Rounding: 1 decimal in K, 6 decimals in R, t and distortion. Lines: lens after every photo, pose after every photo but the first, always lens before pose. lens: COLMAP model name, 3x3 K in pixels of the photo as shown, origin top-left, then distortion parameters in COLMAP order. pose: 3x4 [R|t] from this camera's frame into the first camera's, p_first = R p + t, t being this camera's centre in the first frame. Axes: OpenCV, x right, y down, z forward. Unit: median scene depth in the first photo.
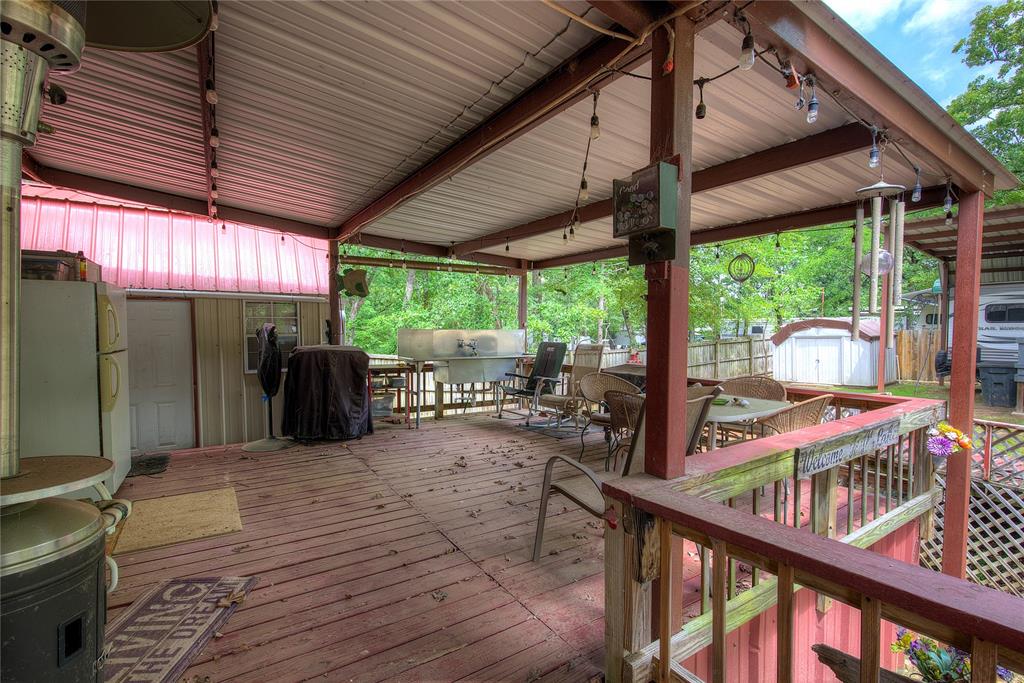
lens RADIAL K [[471.4, 0, 516.1], [0, 471.4, 345.0], [0, 0, 1]] dist [0.003234, -0.000005]
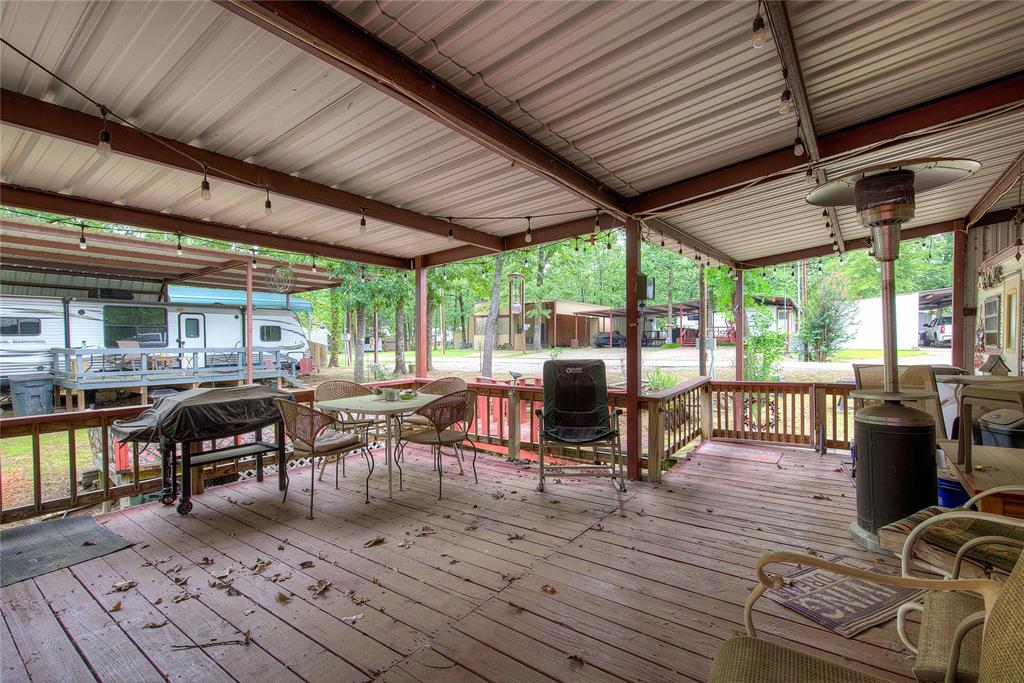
lens RADIAL K [[471.4, 0, 516.1], [0, 471.4, 345.0], [0, 0, 1]] dist [0.003234, -0.000005]
pose [[-0.360710, -0.011163, 0.932611, -0.607507], [0.040851, 0.998780, 0.027756, -0.028812], [-0.931783, 0.048110, -0.359814, 0.843674]]
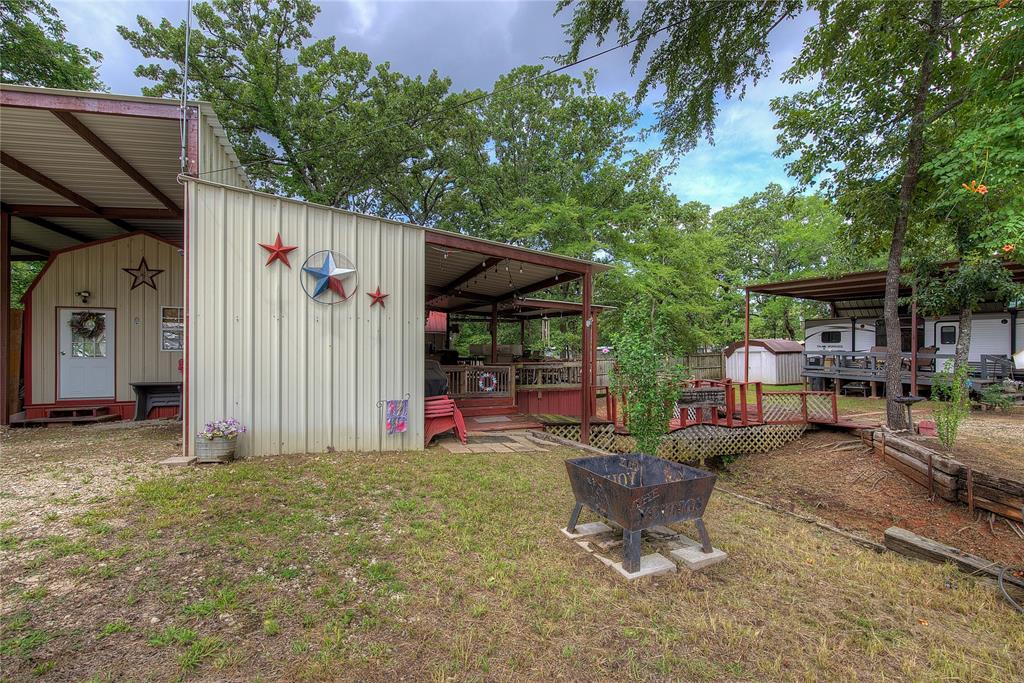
lens RADIAL K [[471.4, 0, 516.1], [0, 471.4, 345.0], [0, 0, 1]] dist [0.003234, -0.000005]
pose [[0.975146, 0.005376, -0.221498, 0.712387], [-0.013899, 0.999221, -0.036936, 0.078071], [0.221126, 0.039097, 0.974461, -1.852401]]
